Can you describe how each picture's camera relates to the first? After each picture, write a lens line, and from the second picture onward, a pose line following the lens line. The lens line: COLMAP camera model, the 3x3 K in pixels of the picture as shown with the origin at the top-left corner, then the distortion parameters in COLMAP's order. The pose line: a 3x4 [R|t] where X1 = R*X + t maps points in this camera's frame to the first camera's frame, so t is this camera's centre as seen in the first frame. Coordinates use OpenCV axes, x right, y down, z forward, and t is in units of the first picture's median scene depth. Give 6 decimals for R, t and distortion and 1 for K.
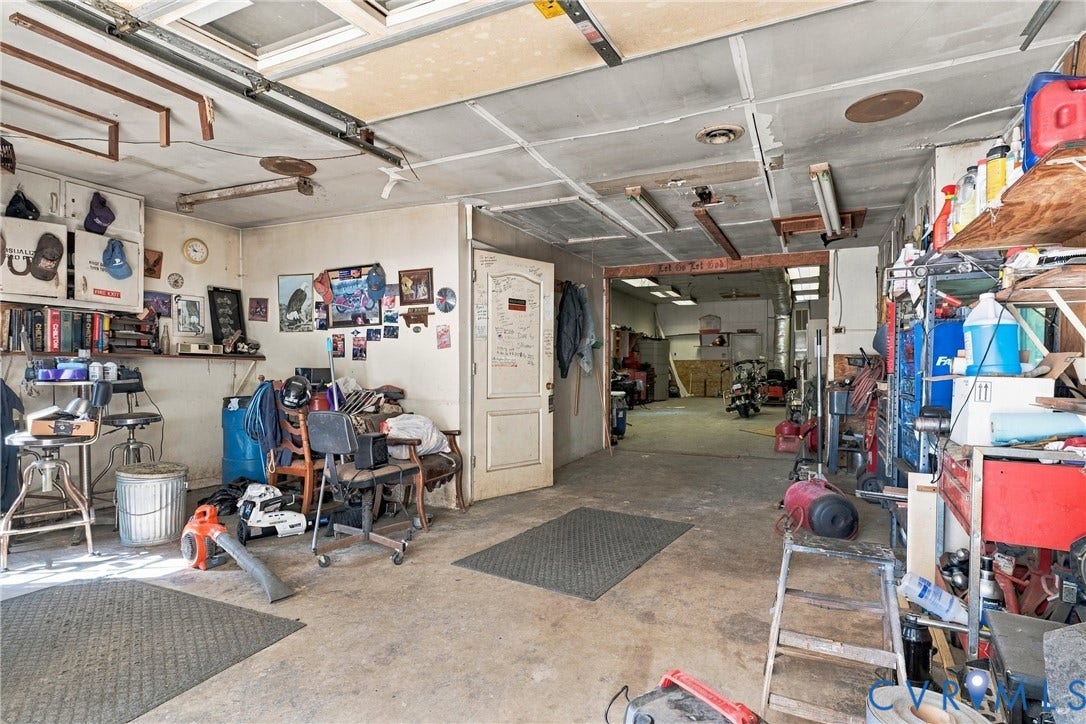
lens RADIAL K [[544.6, 0, 543.0], [0, 544.6, 362.0], [0, 0, 1]] dist [-0.002959, 0.001703]
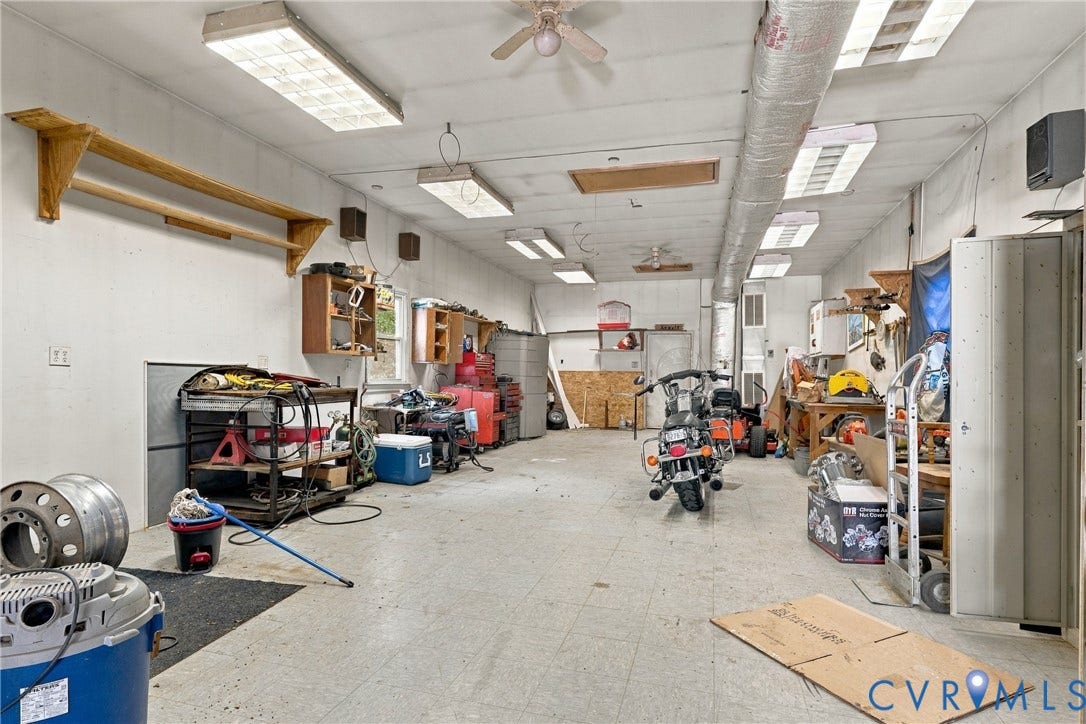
lens RADIAL K [[544.6, 0, 543.0], [0, 544.6, 362.0], [0, 0, 1]] dist [-0.002959, 0.001703]
pose [[0.986221, 0.017398, 0.164514, 0.121530], [-0.014180, 0.999685, -0.020718, 0.000058], [-0.164823, 0.018099, 0.986157, 0.391095]]
